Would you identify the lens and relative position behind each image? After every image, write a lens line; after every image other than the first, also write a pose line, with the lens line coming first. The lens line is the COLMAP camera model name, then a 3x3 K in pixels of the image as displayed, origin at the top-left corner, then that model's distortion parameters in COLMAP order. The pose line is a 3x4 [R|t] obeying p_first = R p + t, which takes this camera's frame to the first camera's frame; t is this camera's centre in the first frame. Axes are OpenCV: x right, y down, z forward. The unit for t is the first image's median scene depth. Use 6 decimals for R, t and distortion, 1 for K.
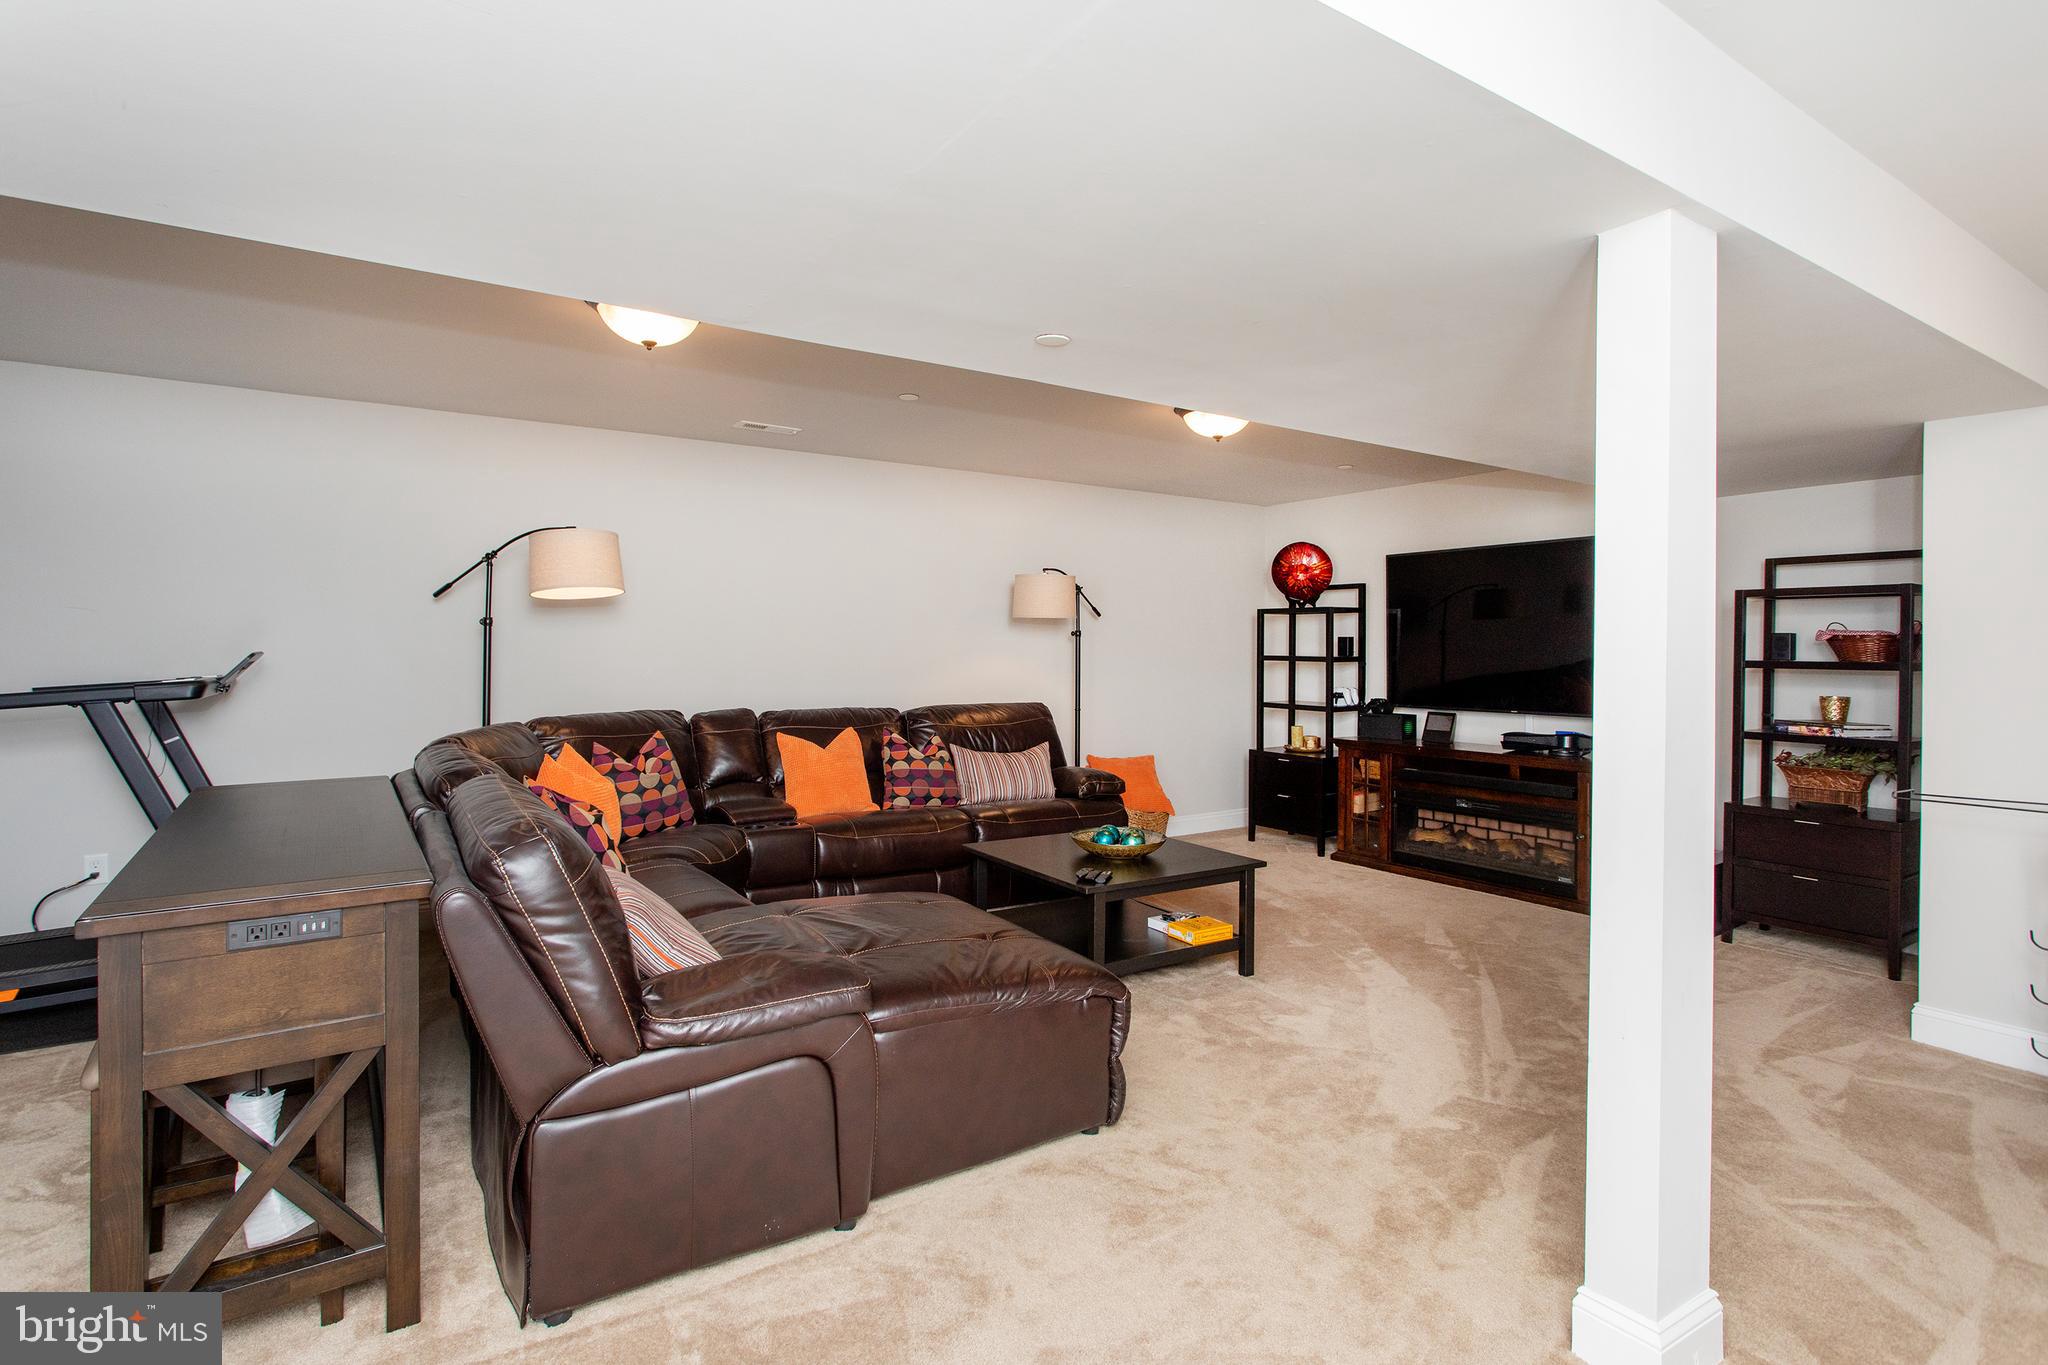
lens RADIAL K [[1011.2, 0, 1029.5], [0, 1011.2, 652.5], [0, 0, 1]] dist [-0.000674, 0.000201]
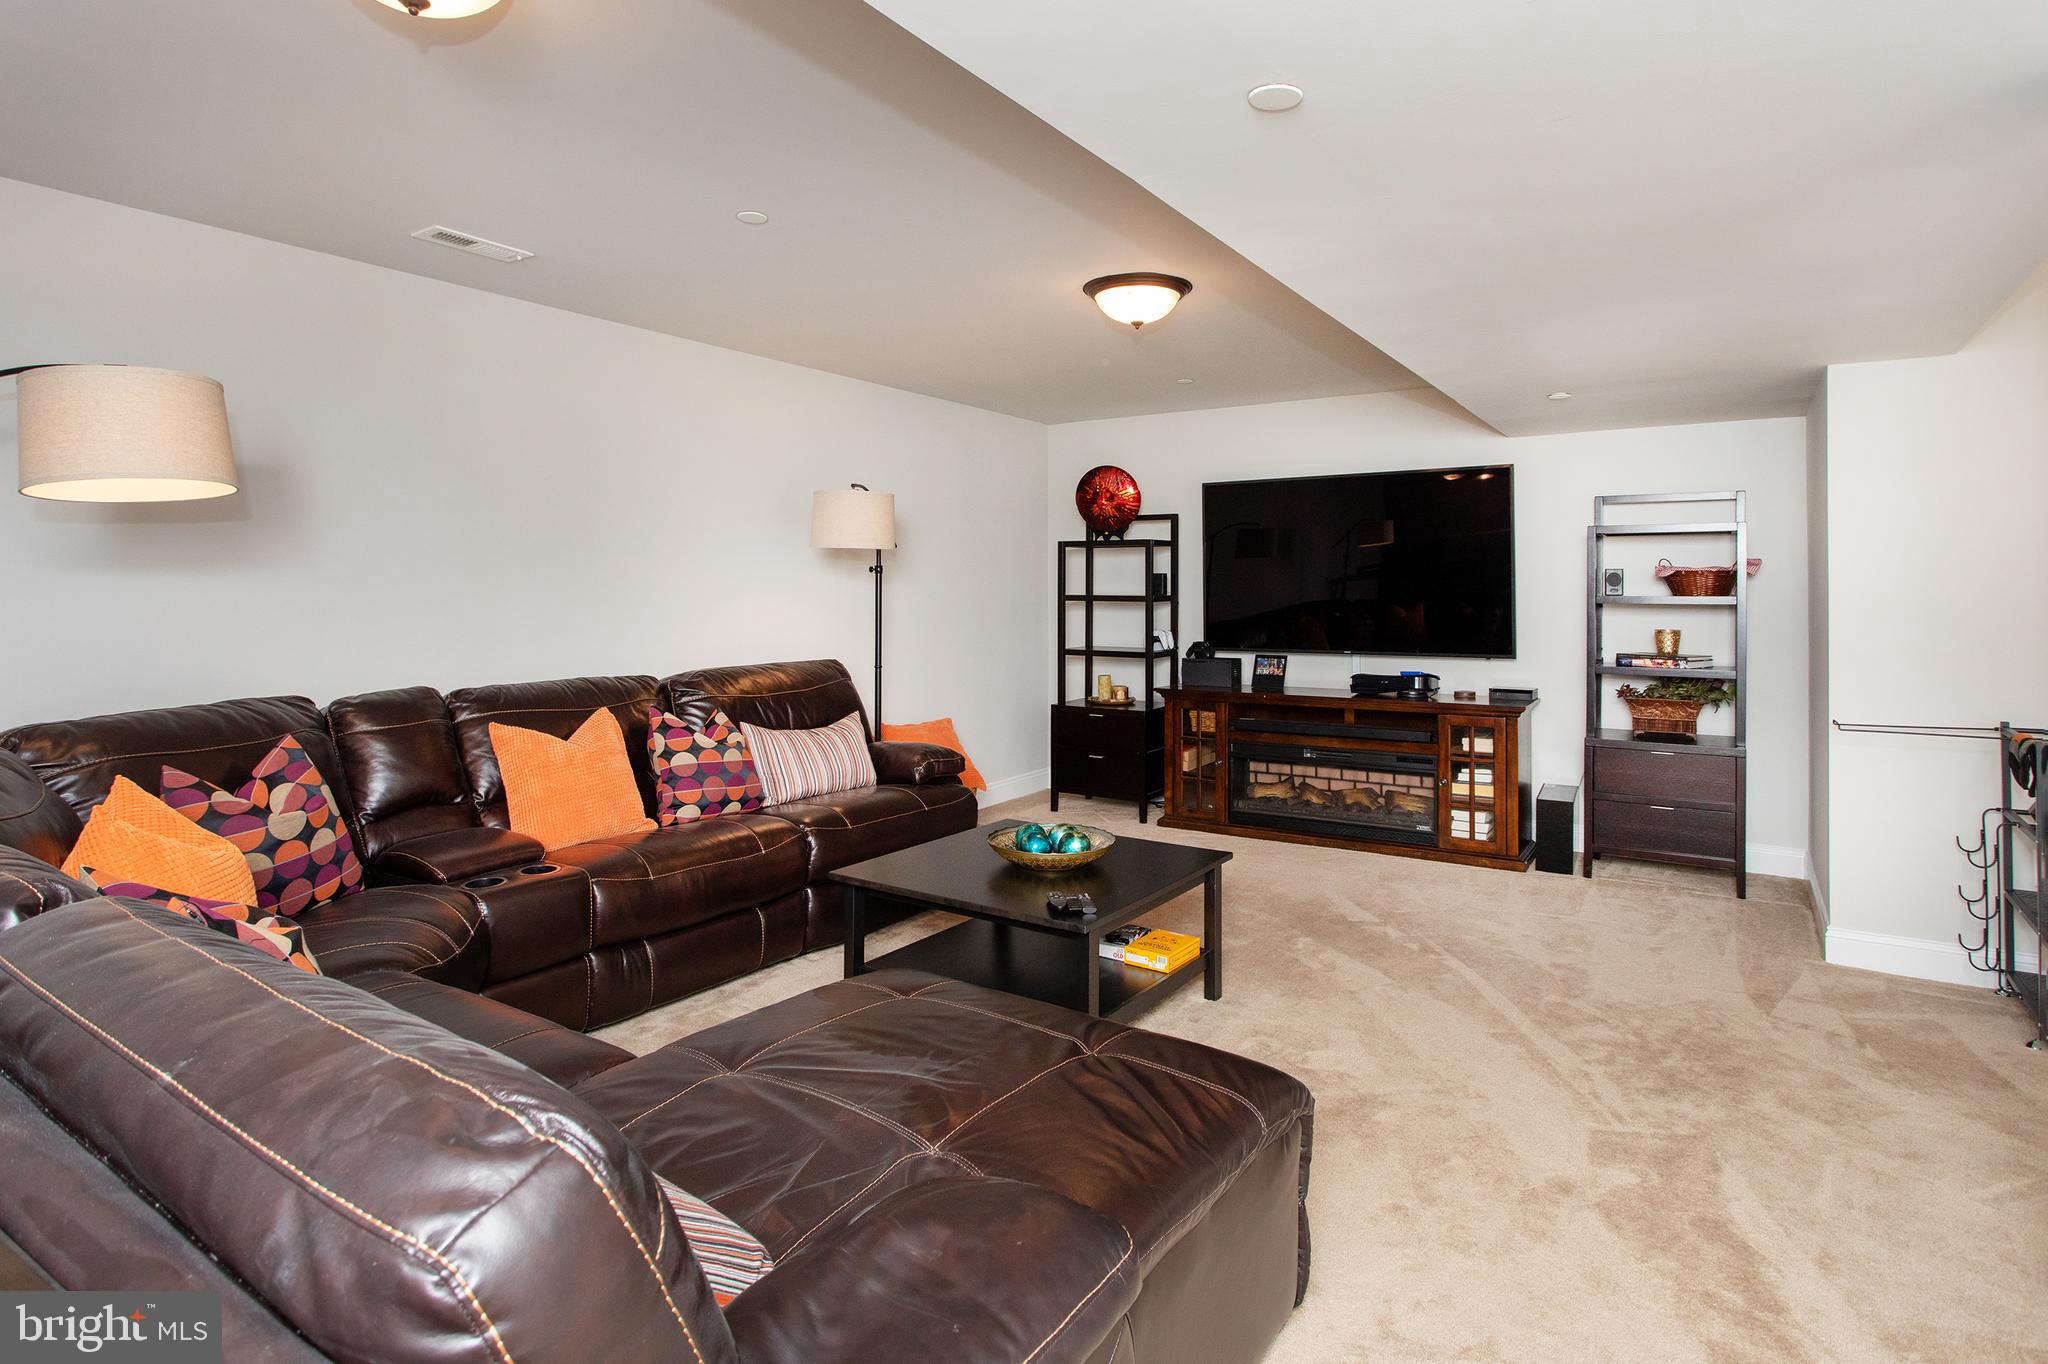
lens RADIAL K [[1012.2, 0, 998.0], [0, 1012.2, 590.5], [0, 0, 1]] dist [-0.003654, -0.000397]
pose [[0.909135, -0.006258, 0.416454, -0.216591], [0.007178, 0.999974, -0.000643, -0.001094], [-0.416439, 0.003574, 0.909157, 0.280941]]
